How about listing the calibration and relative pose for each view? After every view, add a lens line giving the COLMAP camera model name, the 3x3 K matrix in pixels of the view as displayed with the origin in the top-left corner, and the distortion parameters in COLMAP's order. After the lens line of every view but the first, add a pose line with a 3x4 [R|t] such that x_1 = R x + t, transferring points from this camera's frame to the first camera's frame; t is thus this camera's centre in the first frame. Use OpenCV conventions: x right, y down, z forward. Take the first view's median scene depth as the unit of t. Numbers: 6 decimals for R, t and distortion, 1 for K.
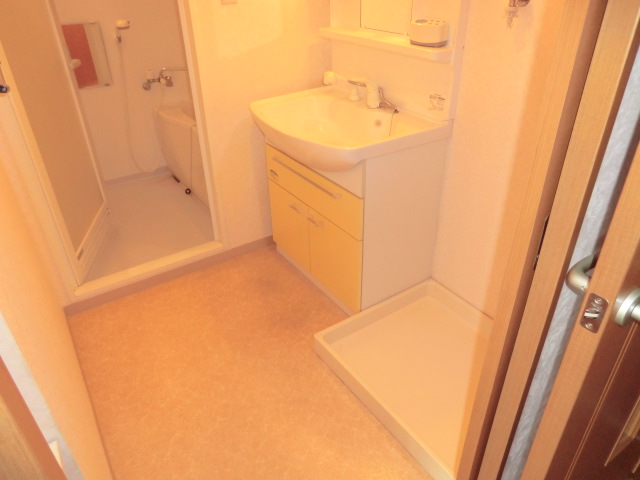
lens RADIAL K [[459.5, 0, 319.4], [0, 459.5, 236.0], [0, 0, 1]] dist [-0.092909, 0.093609]
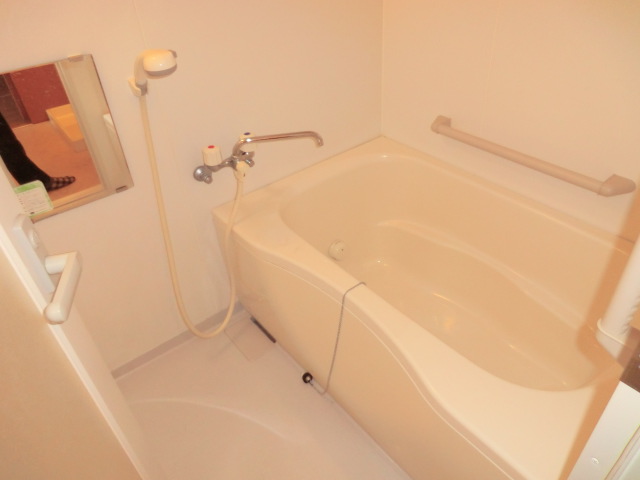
lens RADIAL K [[459.5, 0, 319.4], [0, 459.5, 236.0], [0, 0, 1]] dist [-0.092909, 0.093609]
pose [[0.996059, -0.081235, 0.035600, -0.427195], [0.077936, 0.993252, 0.085885, -0.450718], [-0.042337, -0.082772, 0.995669, 0.782816]]
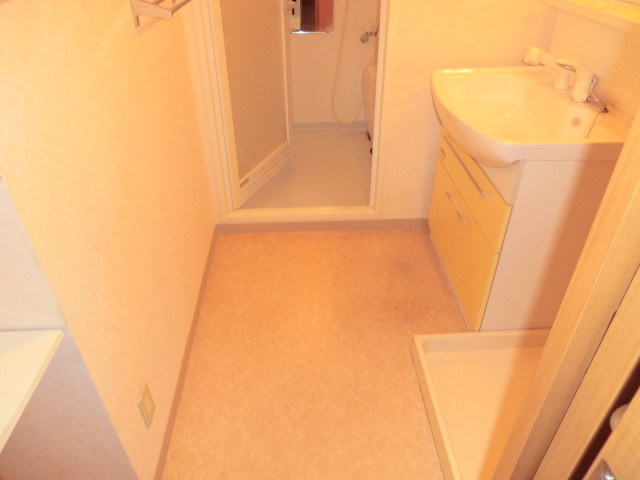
lens RADIAL K [[459.5, 0, 319.4], [0, 459.5, 236.0], [0, 0, 1]] dist [-0.092909, 0.093609]
pose [[0.855686, 0.307549, -0.416192, 0.123609], [-0.277703, 0.951529, 0.132189, -0.033640], [0.436673, 0.002466, 0.899617, 0.092962]]
